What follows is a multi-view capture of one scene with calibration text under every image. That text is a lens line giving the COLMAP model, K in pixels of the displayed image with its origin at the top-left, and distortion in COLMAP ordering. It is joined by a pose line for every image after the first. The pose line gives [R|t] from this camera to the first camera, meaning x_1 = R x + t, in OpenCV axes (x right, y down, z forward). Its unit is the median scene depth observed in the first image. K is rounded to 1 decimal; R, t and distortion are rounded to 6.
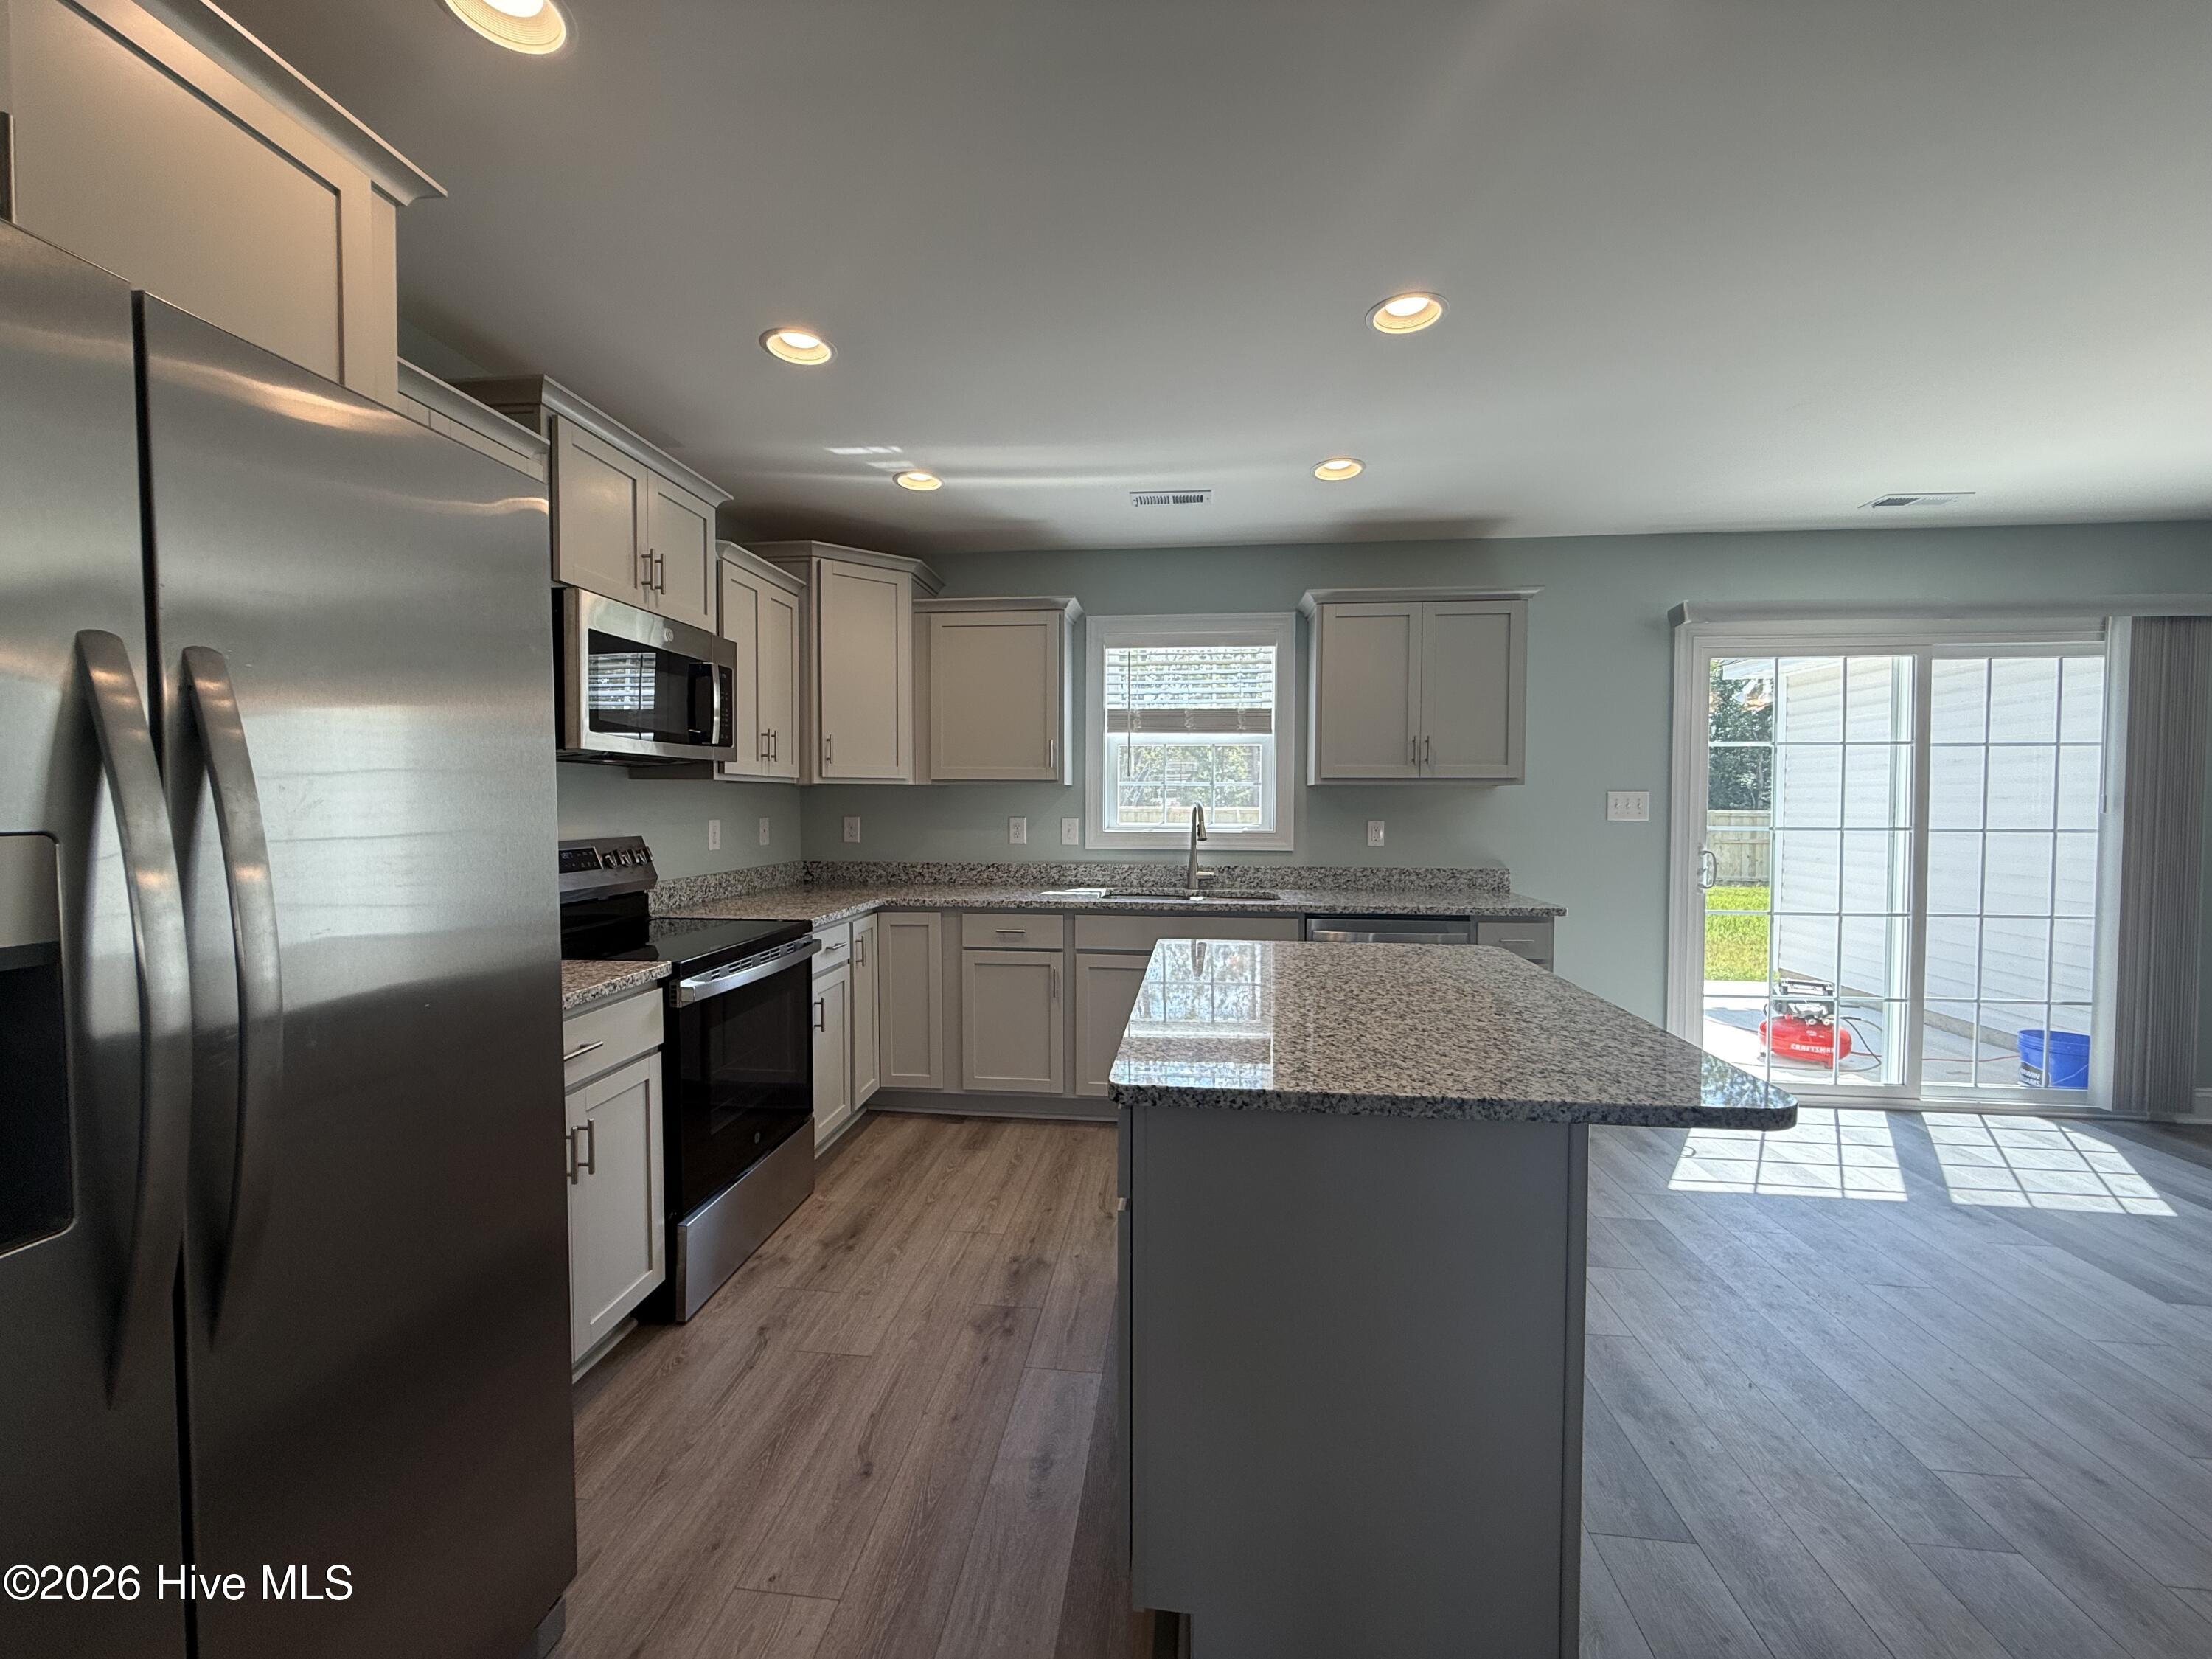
lens RADIAL K [[883.2, 0, 1099.2], [0, 883.2, 825.8], [0, 0, 1]] dist [-0.001606, -0.000036]
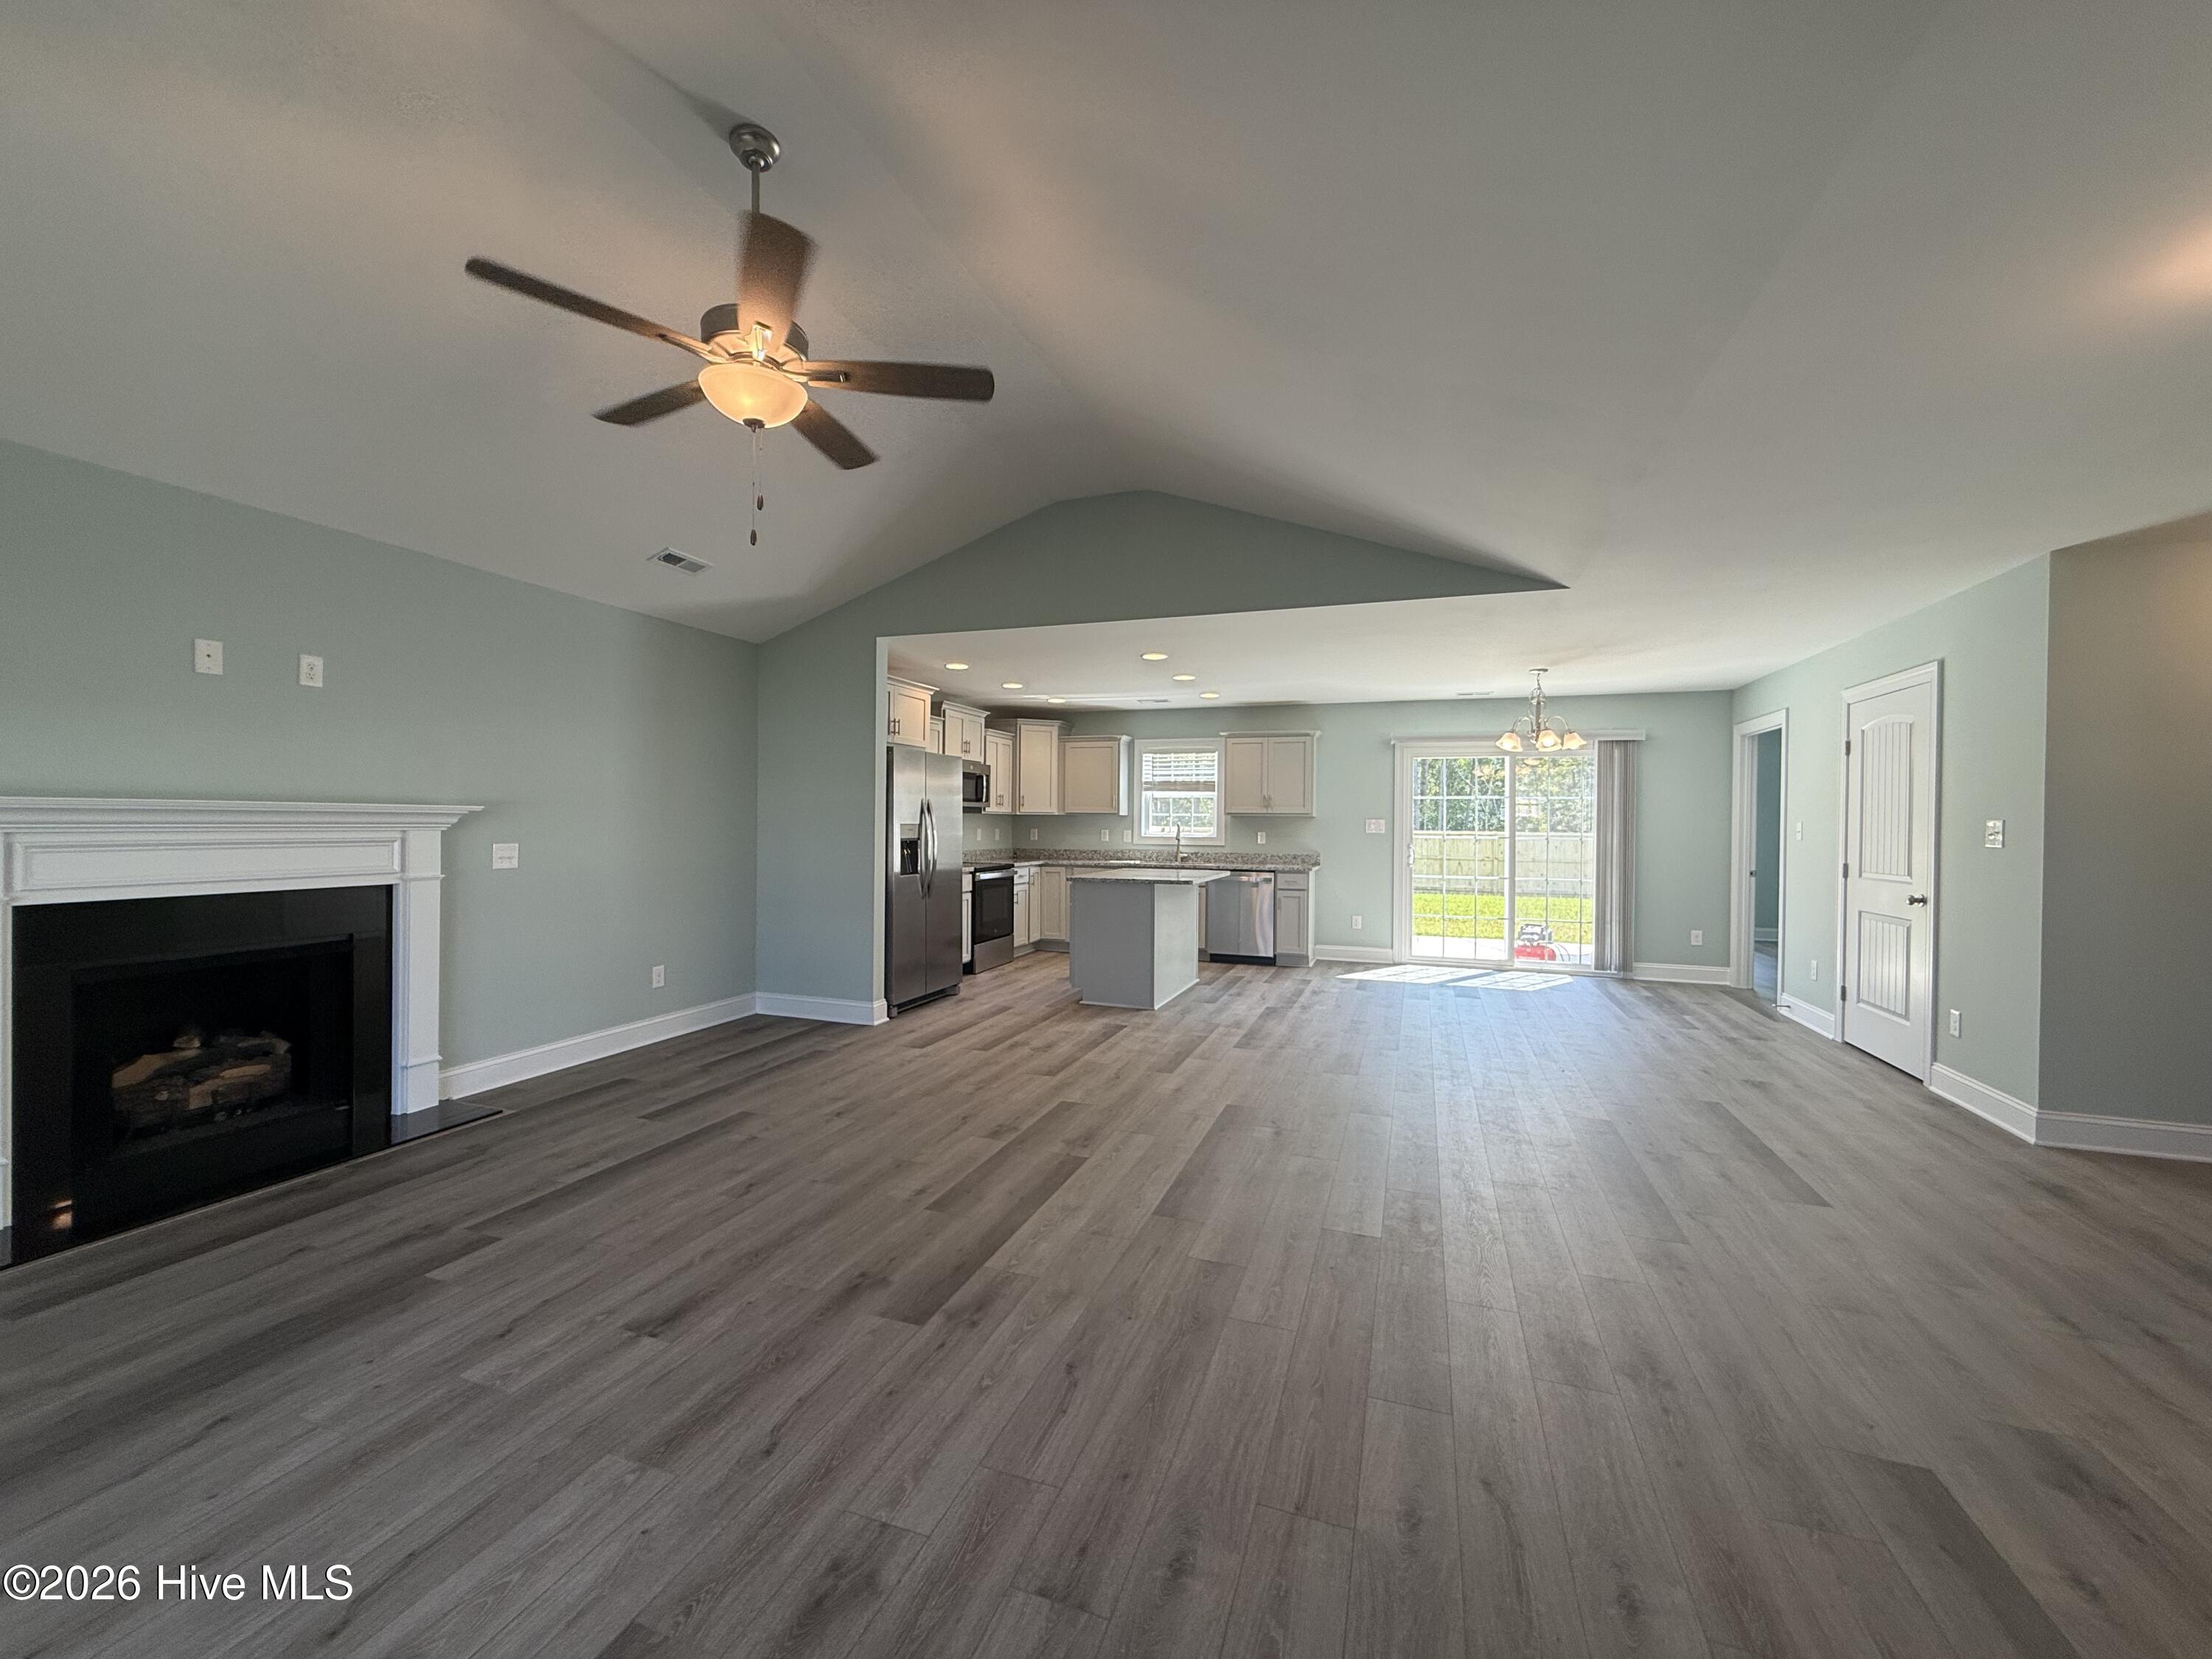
lens RADIAL K [[883.2, 0, 1097.7], [0, 883.2, 827.3], [0, 0, 1]] dist [-0.001606, -0.000036]
pose [[0.972145, 0.007933, -0.234245, 0.479298], [-0.013518, 0.999661, -0.022246, 0.040715], [0.233989, 0.024793, 0.971923, -1.359854]]
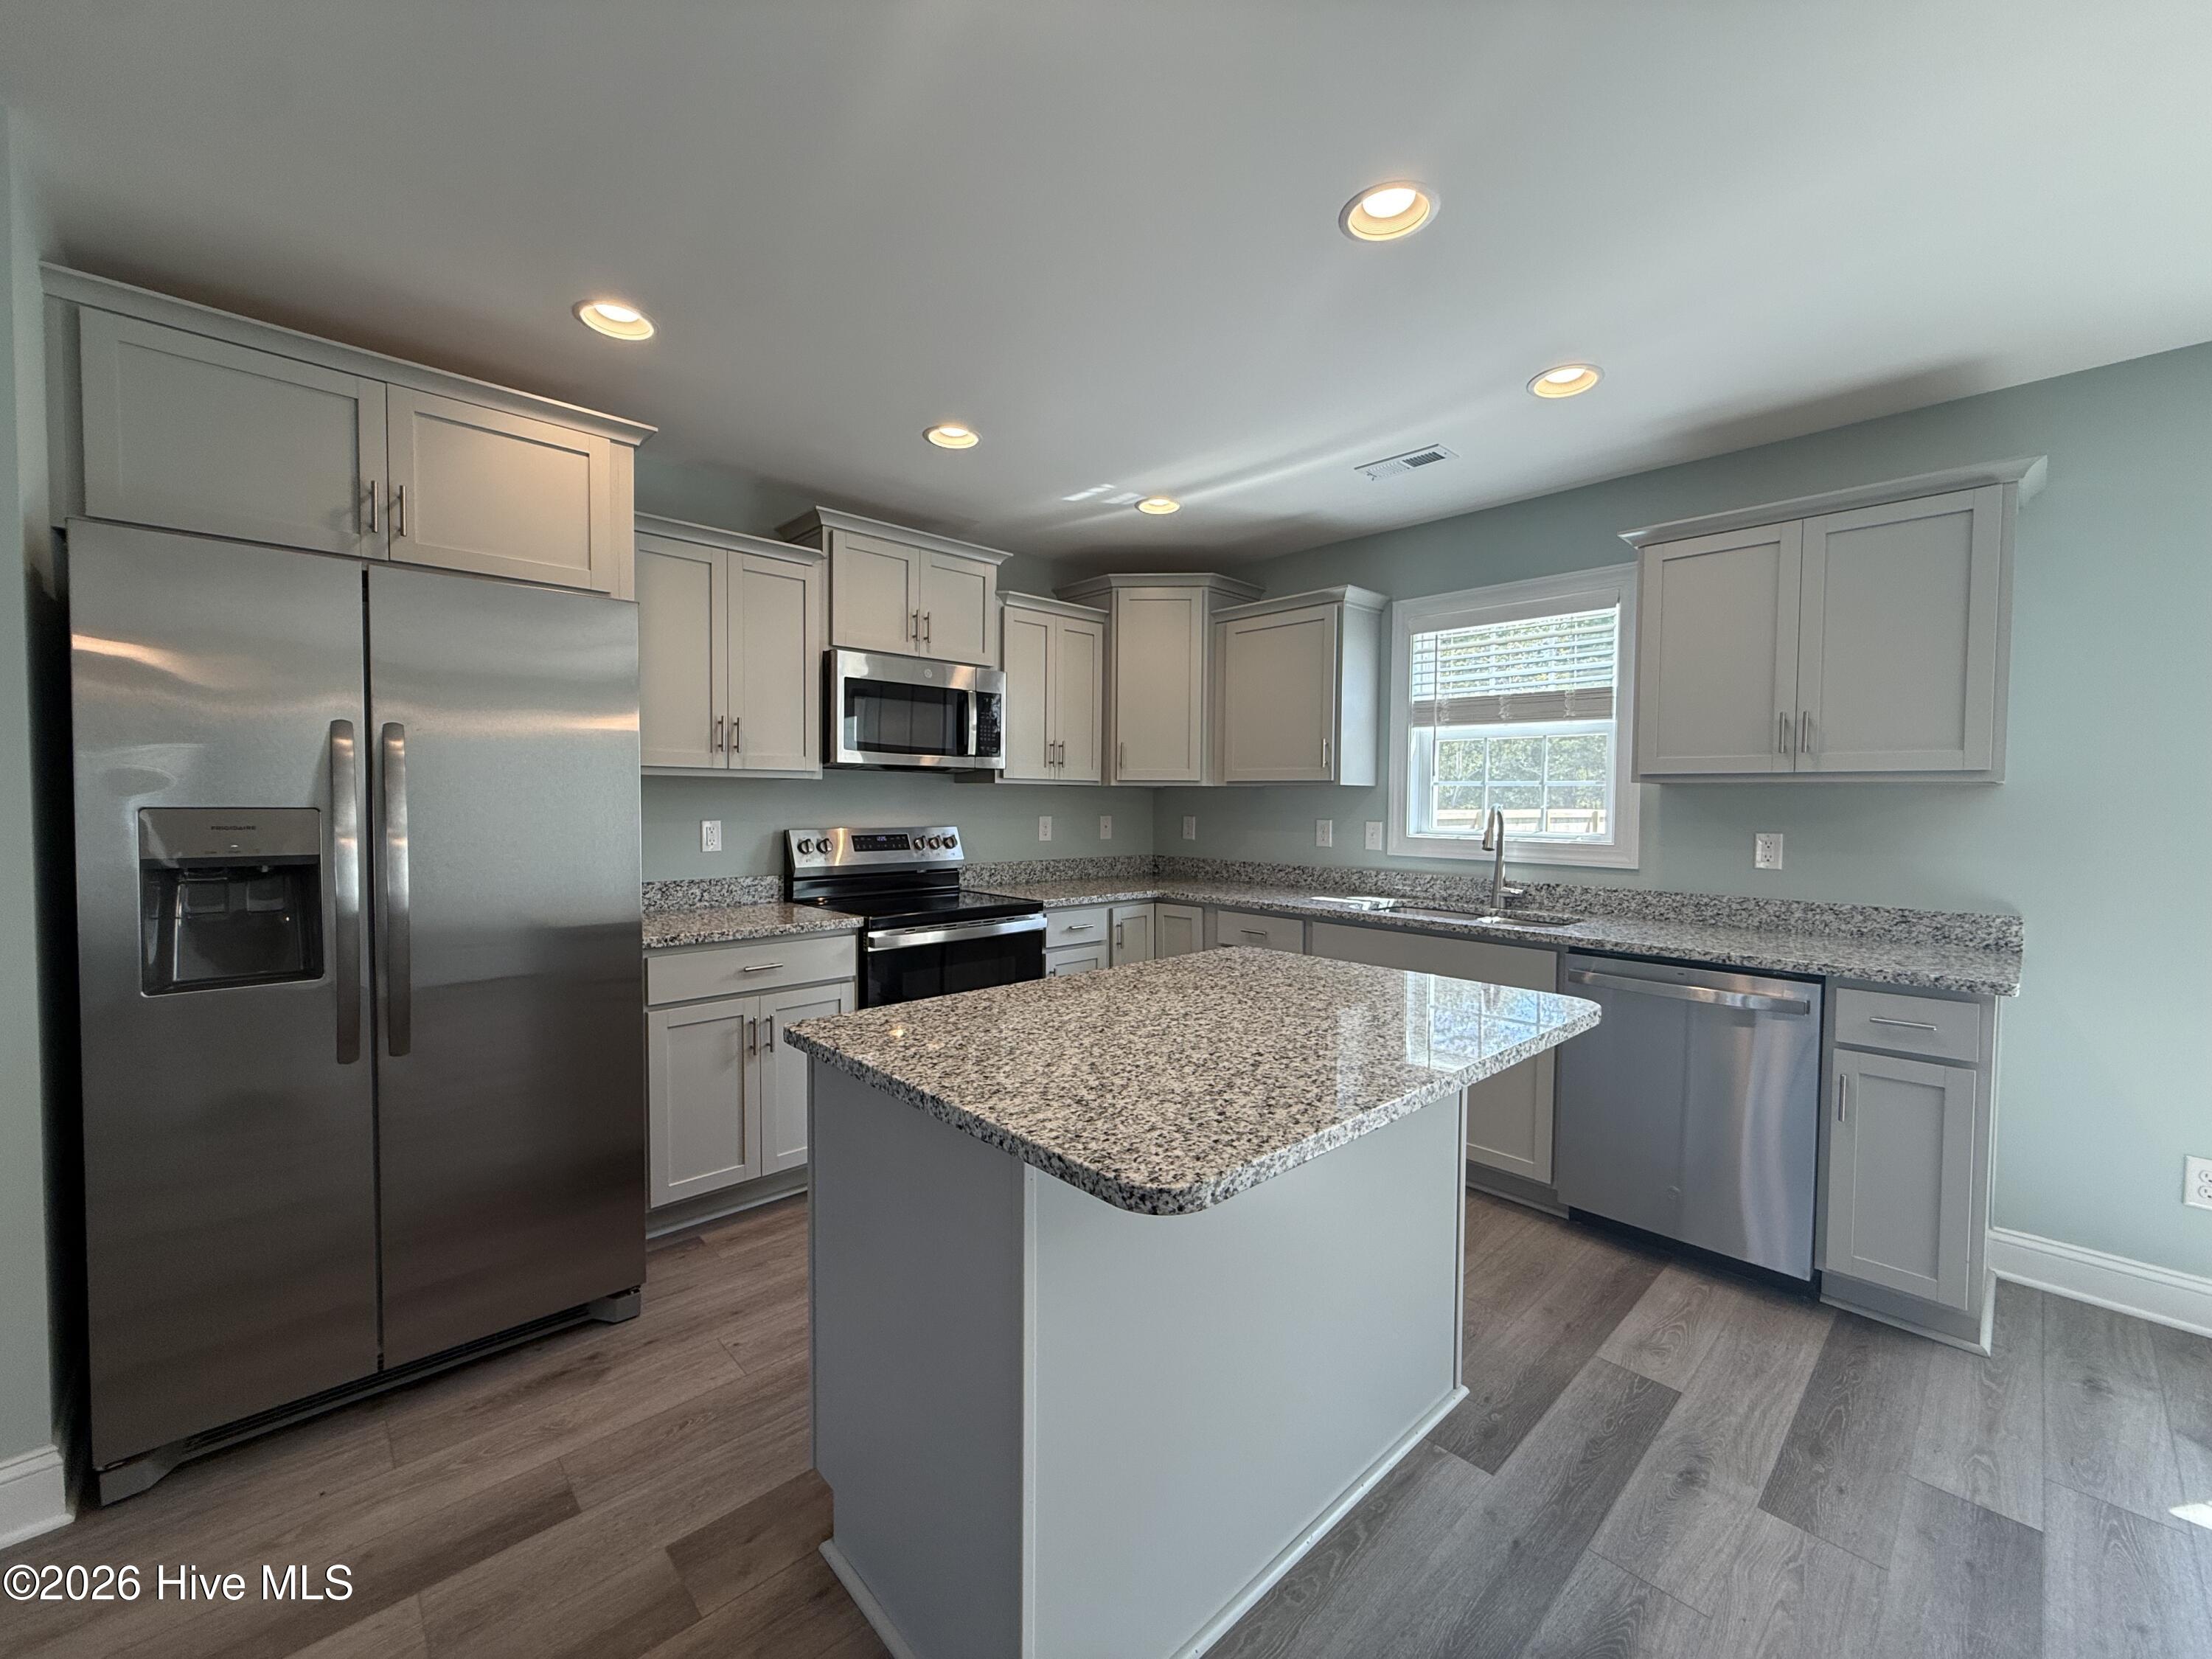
lens RADIAL K [[883.2, 0, 1098.3], [0, 883.2, 826.8], [0, 0, 1]] dist [-0.001606, -0.000036]
pose [[0.760766, 0.024025, -0.648581, 0.403824], [-0.025397, 0.999651, 0.007240, -0.002608], [0.648529, 0.010964, 0.761111, 0.117824]]
